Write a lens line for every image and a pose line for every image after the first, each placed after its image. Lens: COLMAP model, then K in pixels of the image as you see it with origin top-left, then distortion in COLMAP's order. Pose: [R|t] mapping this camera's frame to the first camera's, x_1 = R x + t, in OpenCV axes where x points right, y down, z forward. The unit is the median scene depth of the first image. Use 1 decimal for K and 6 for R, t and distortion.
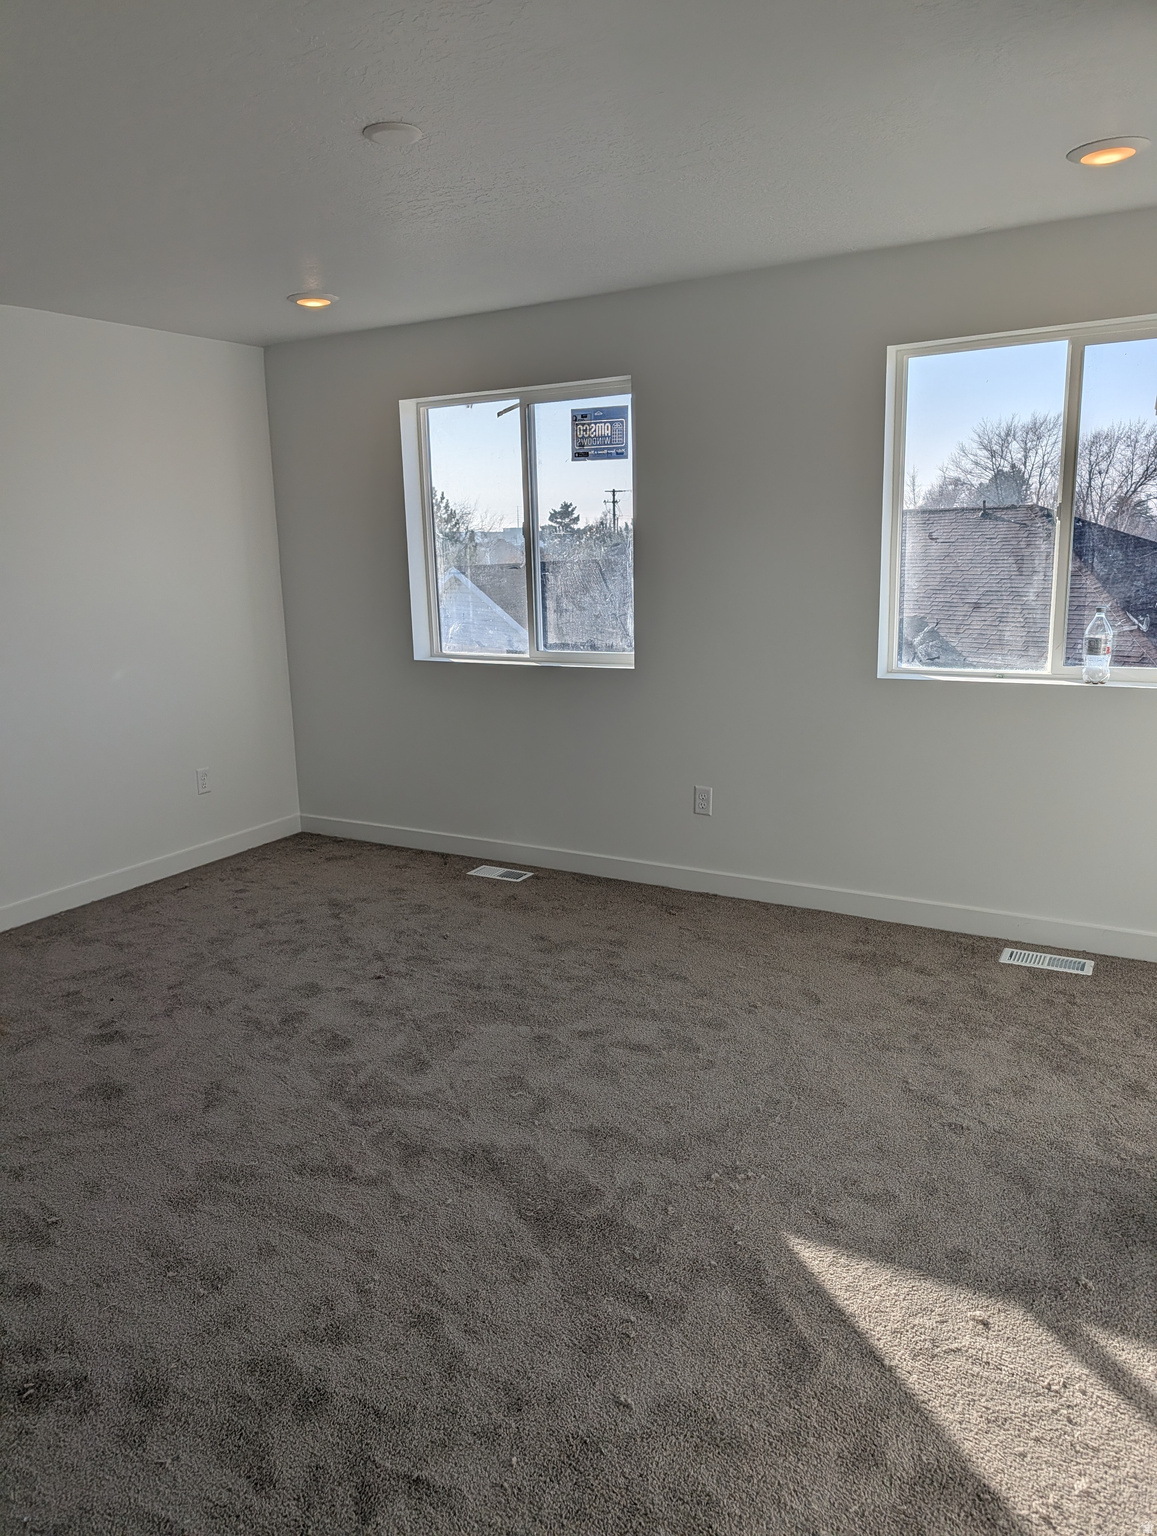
lens RADIAL K [[961.3, 0, 578.5], [0, 961.3, 768.0], [0, 0, 1]] dist [0.003906, -0.032073]
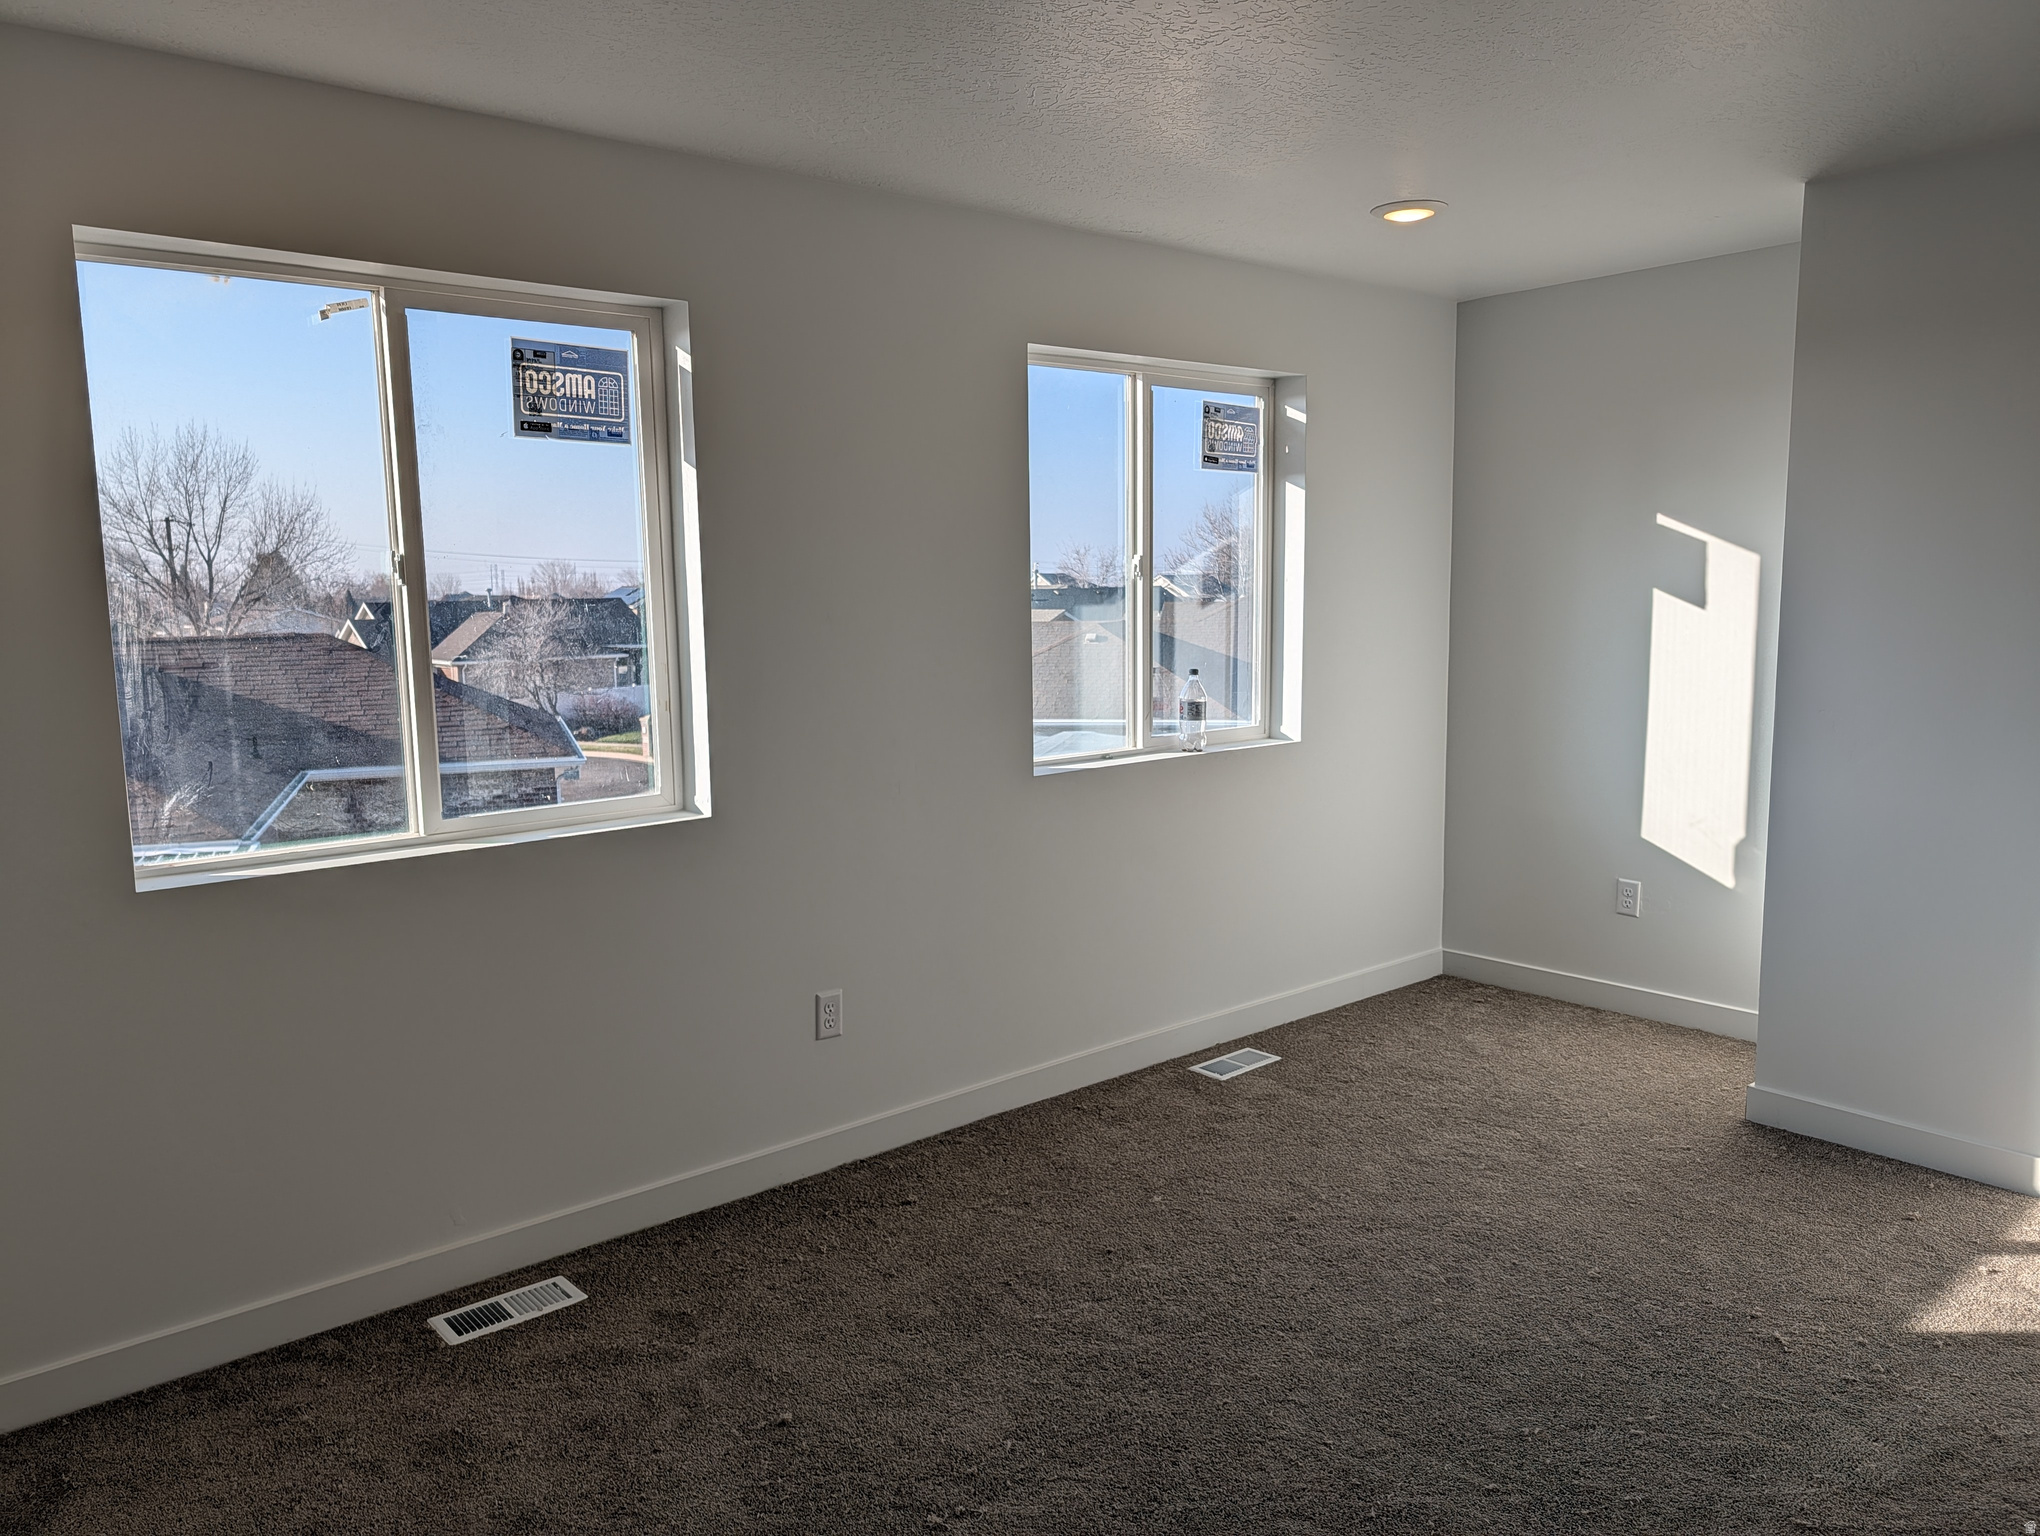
lens RADIAL K [[1453.4, 0, 1020.0], [0, 1453.4, 768.0], [0, 0, 1]] dist [0.044189, -0.047650]
pose [[0.380552, -0.111318, 0.918035, -0.643575], [0.209734, 0.977249, 0.031558, -0.119879], [-0.900662, 0.180534, 0.395241, 0.498038]]
